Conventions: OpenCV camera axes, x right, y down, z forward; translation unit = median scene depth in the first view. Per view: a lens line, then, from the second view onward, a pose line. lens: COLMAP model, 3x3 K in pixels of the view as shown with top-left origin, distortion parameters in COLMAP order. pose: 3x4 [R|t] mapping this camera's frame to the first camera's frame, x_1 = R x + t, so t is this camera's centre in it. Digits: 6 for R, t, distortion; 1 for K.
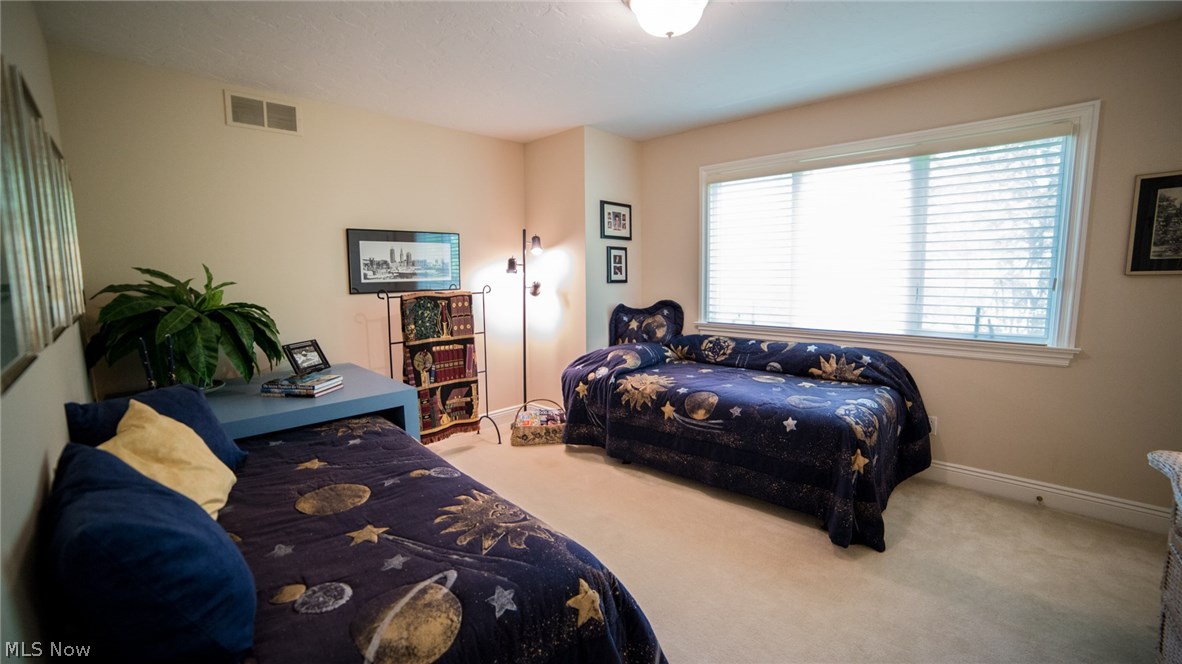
lens RADIAL K [[481.0, 0, 586.4], [0, 481.0, 338.2], [0, 0, 1]] dist [-0.024966, 0.000847]
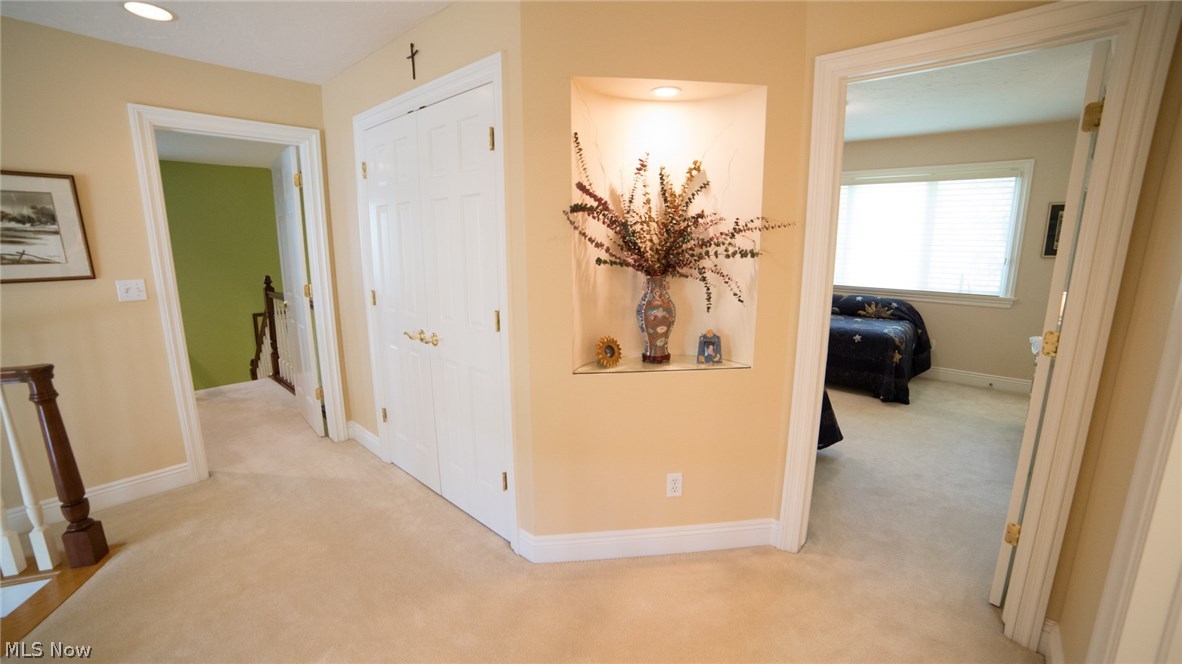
lens RADIAL K [[481.0, 0, 596.0], [0, 481.0, 330.6], [0, 0, 1]] dist [-0.024966, 0.000847]
pose [[0.998466, 0.012111, 0.054024, -0.577238], [-0.014872, 0.998588, 0.050997, 0.070600], [-0.053330, -0.051722, 0.997237, -0.641066]]
